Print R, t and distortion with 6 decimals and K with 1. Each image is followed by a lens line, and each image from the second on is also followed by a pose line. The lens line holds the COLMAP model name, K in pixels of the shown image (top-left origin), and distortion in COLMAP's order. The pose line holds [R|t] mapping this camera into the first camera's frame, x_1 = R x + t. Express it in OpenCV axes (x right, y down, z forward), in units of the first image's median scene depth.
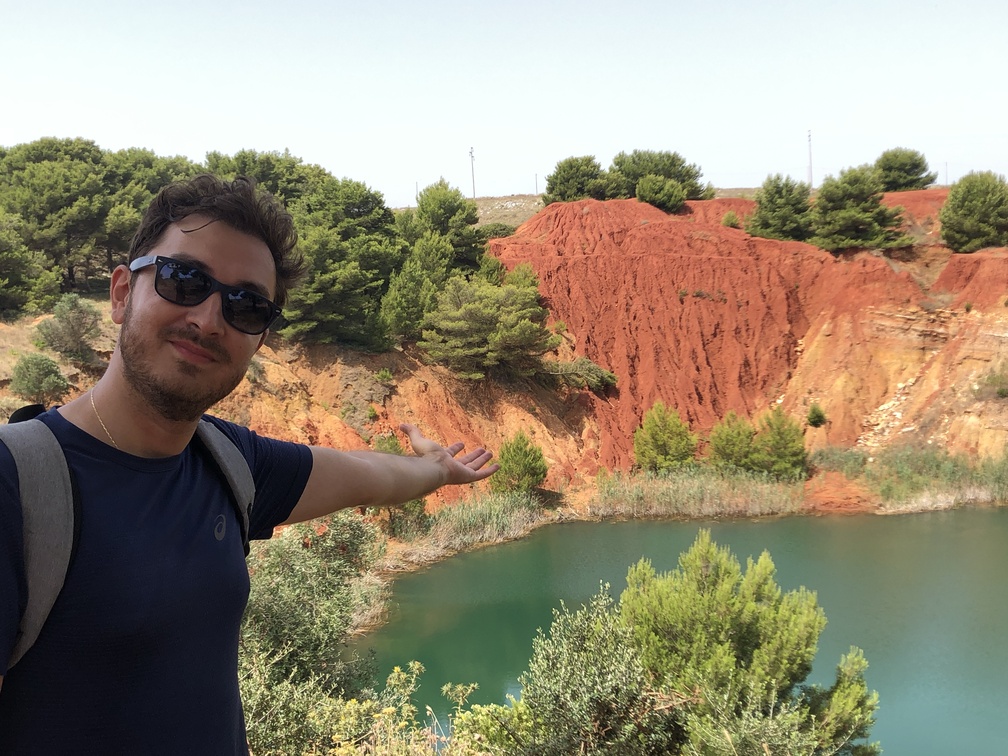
lens RADIAL K [[1261.2, 0, 505.1], [0, 1261.2, 378.8], [0, 0, 1]] dist [0.151704, 0.000000]
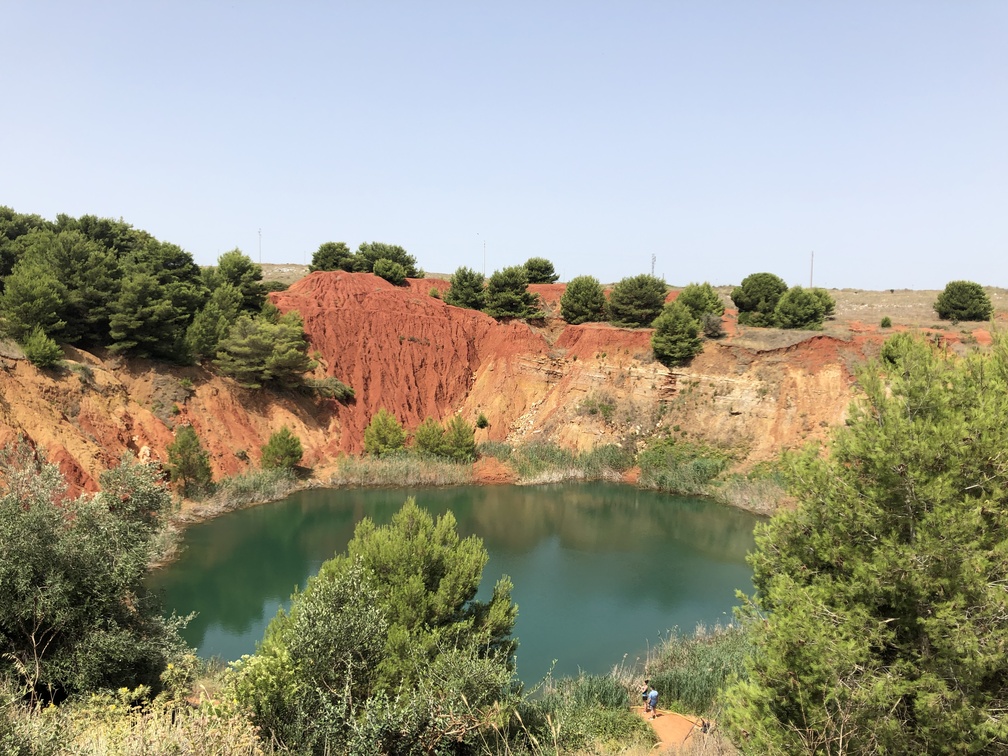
lens RADIAL K [[736.5, 0, 506.4], [0, 736.5, 367.8], [0, 0, 1]] dist [-0.004033, -0.011518]
pose [[0.953376, 0.051873, 0.297294, -0.000129], [-0.042883, 0.998406, -0.036686, -0.004572], [-0.298723, 0.022227, 0.954081, 0.121453]]
